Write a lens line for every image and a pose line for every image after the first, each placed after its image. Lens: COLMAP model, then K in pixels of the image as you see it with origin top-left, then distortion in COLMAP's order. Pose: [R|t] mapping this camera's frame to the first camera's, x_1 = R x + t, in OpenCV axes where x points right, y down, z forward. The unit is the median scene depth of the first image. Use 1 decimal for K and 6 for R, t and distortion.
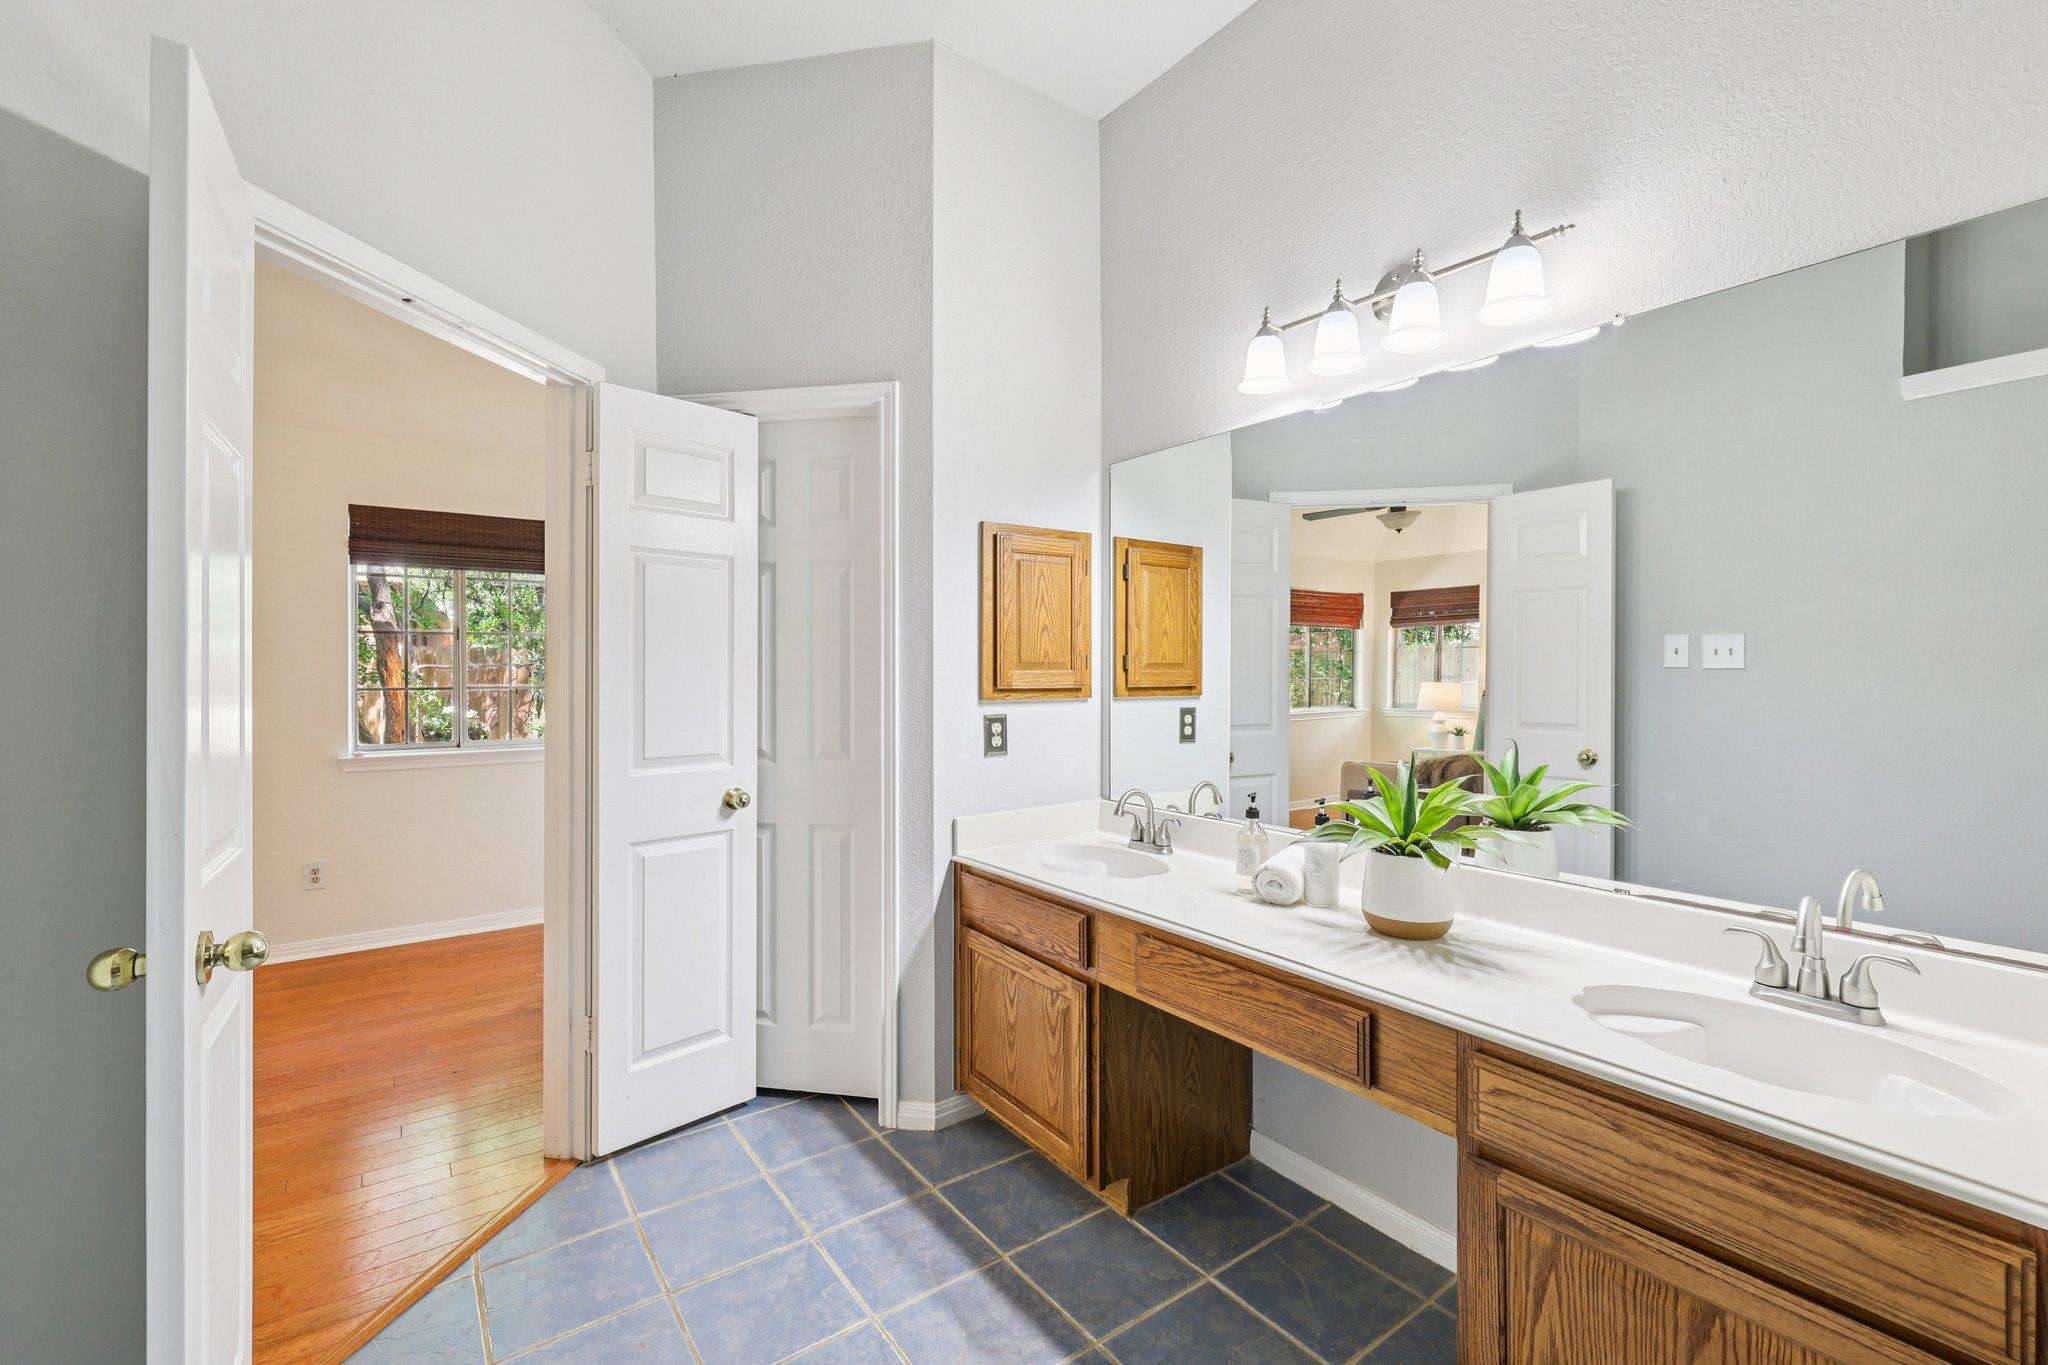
lens RADIAL K [[868.7, 0, 1037.1], [0, 868.7, 674.2], [0, 0, 1]] dist [-0.004144, 0.001415]
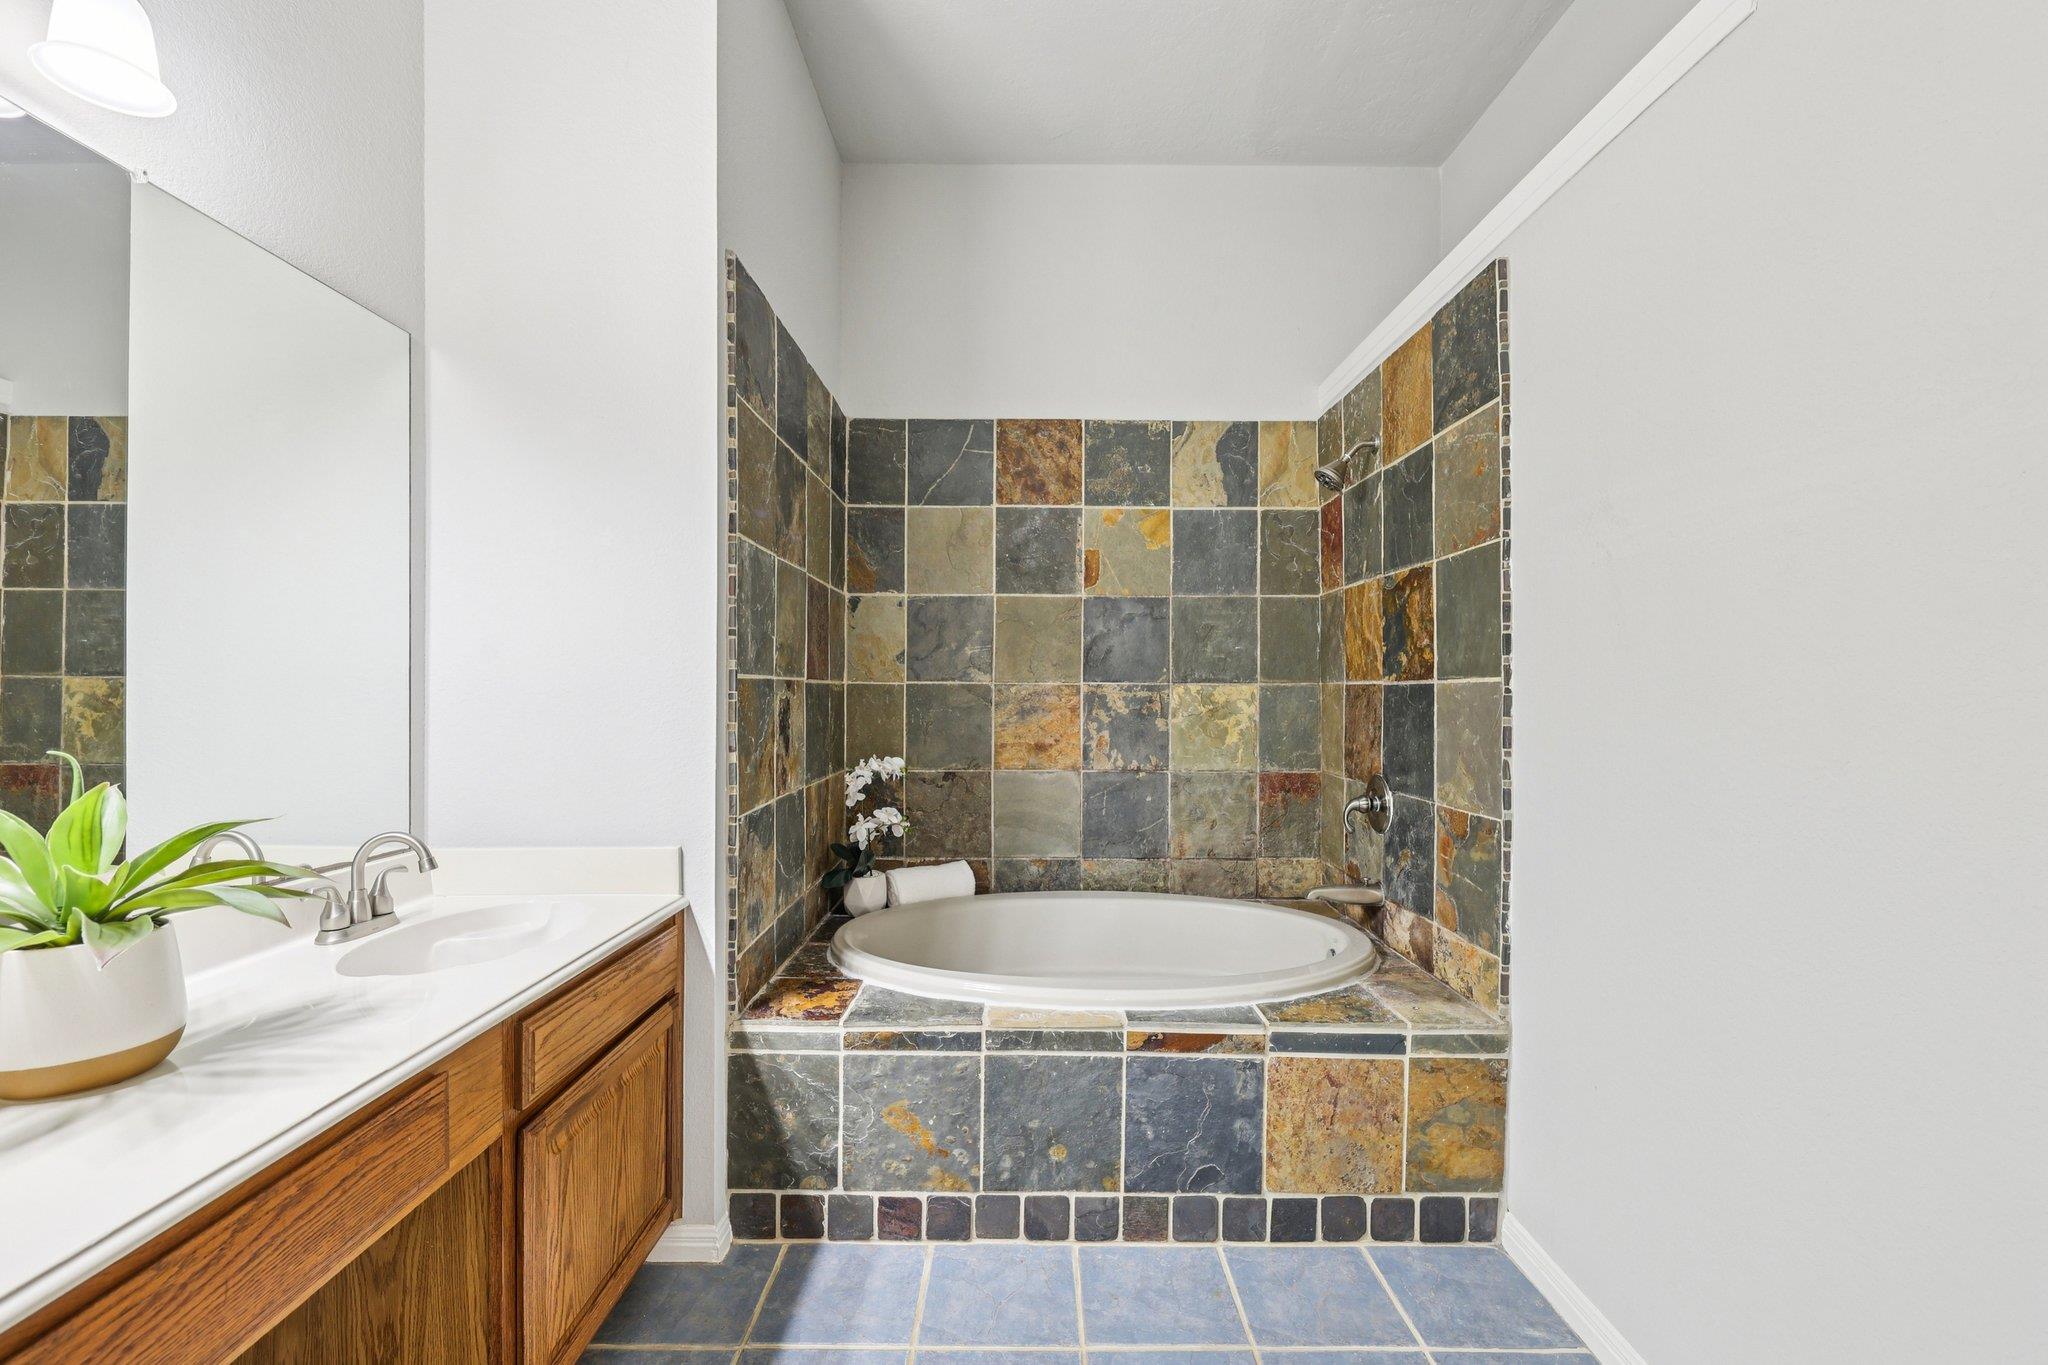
lens RADIAL K [[868.7, 0, 1026.9], [0, 868.7, 695.4], [0, 0, 1]] dist [-0.004144, 0.001415]
pose [[-0.798646, -0.002014, 0.601798, -0.428317], [0.005054, 0.999937, 0.010053, 0.046499], [-0.601780, 0.011070, -0.798585, 1.138010]]
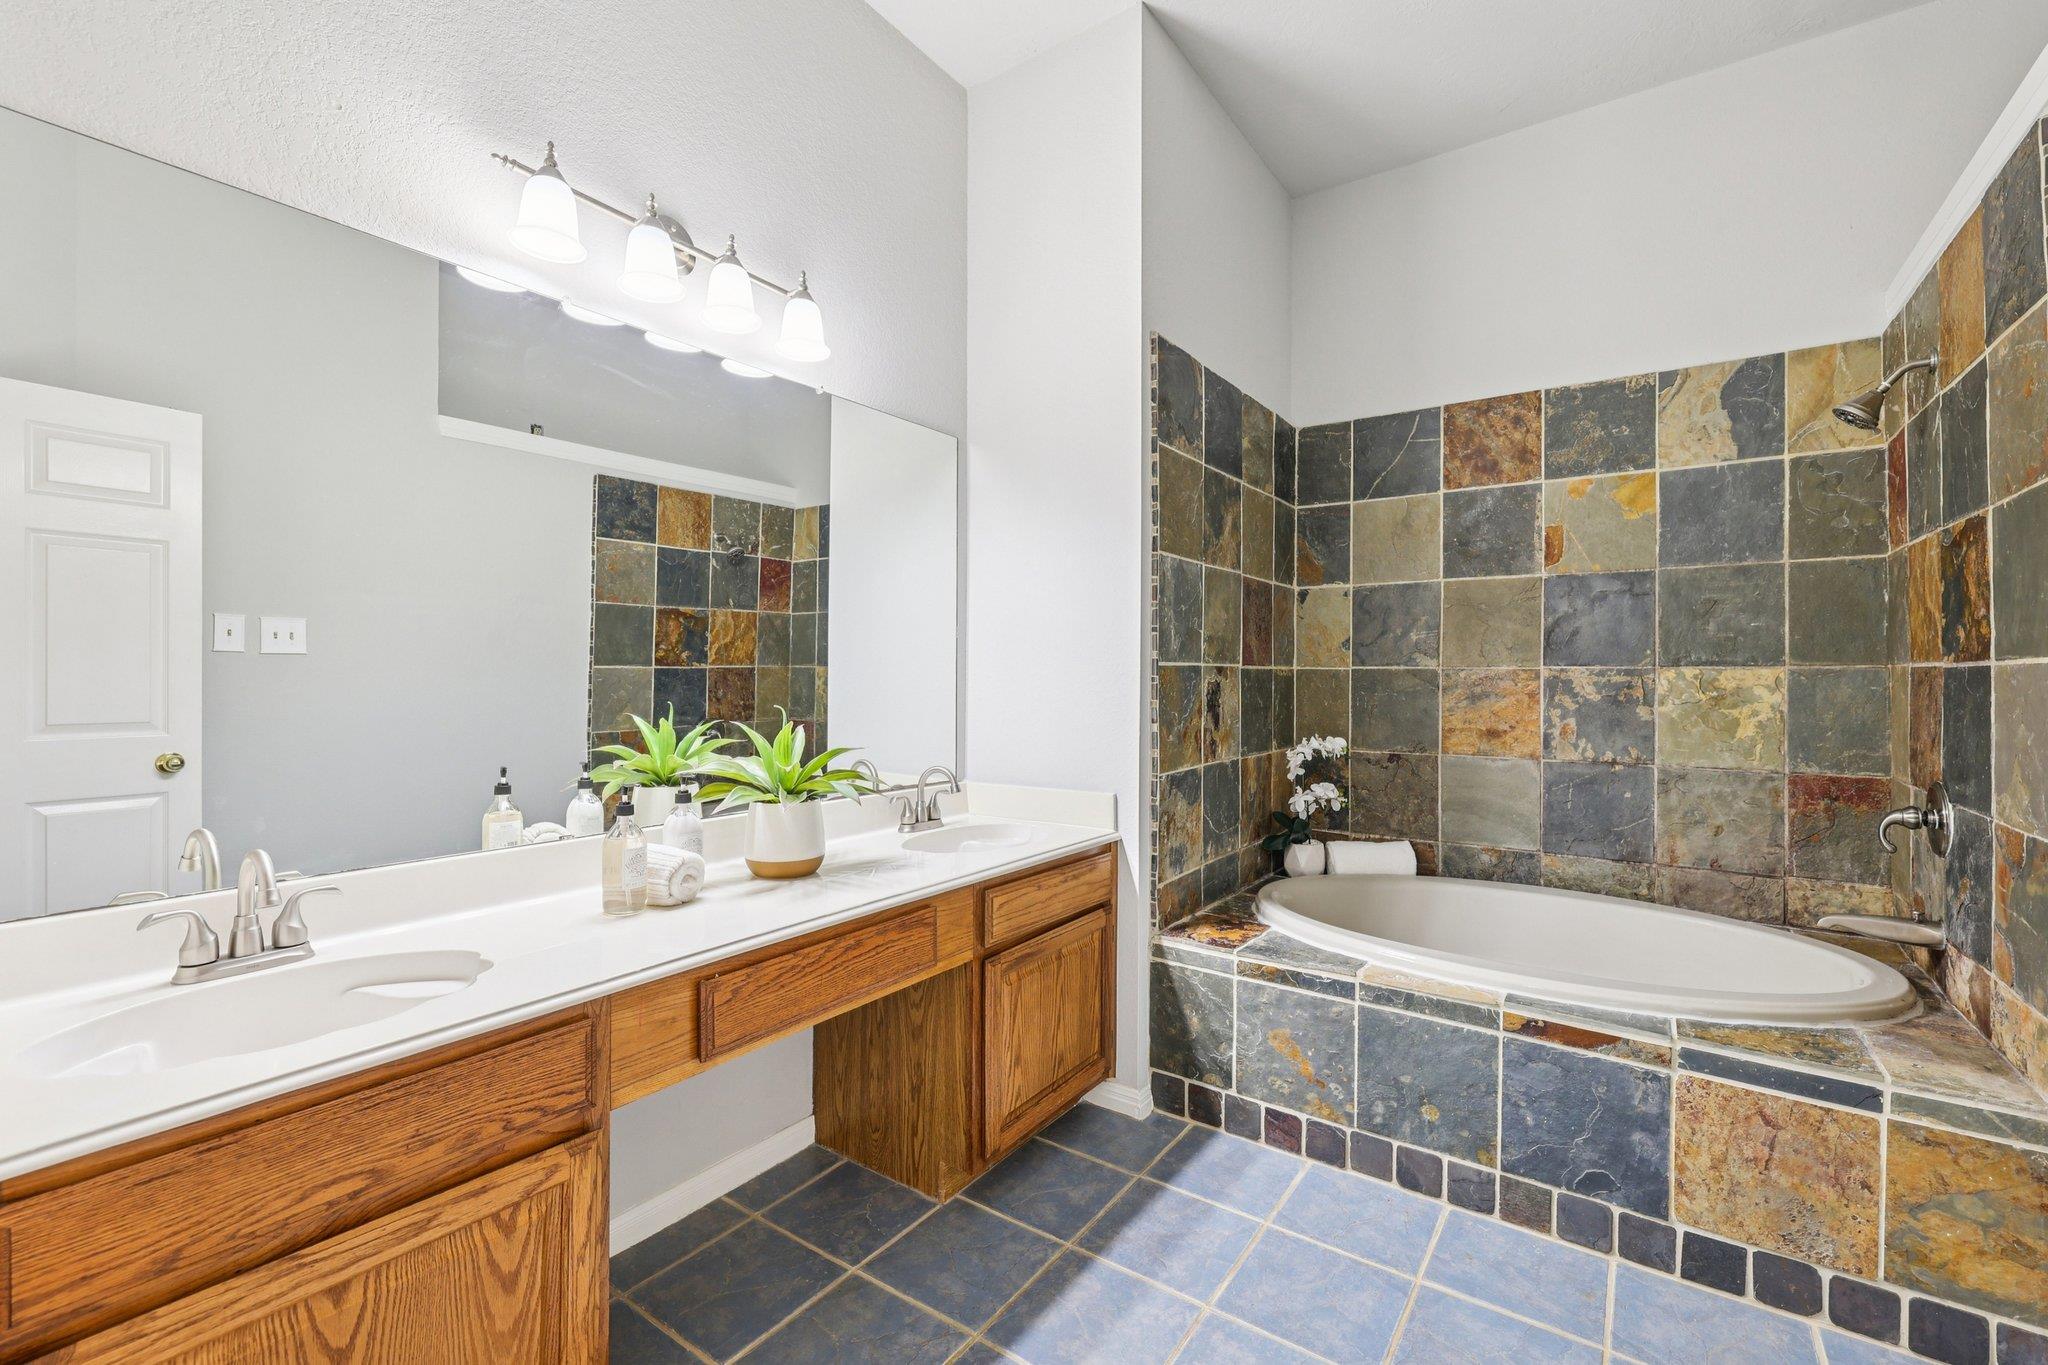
lens RADIAL K [[868.7, 0, 1045.5], [0, 868.7, 670.4], [0, 0, 1]] dist [-0.004144, 0.001415]
pose [[-0.315832, 0.007467, 0.948786, -0.764575], [0.006974, 0.999960, -0.005549, 0.048603], [-0.948789, 0.004864, -0.315872, 1.091645]]
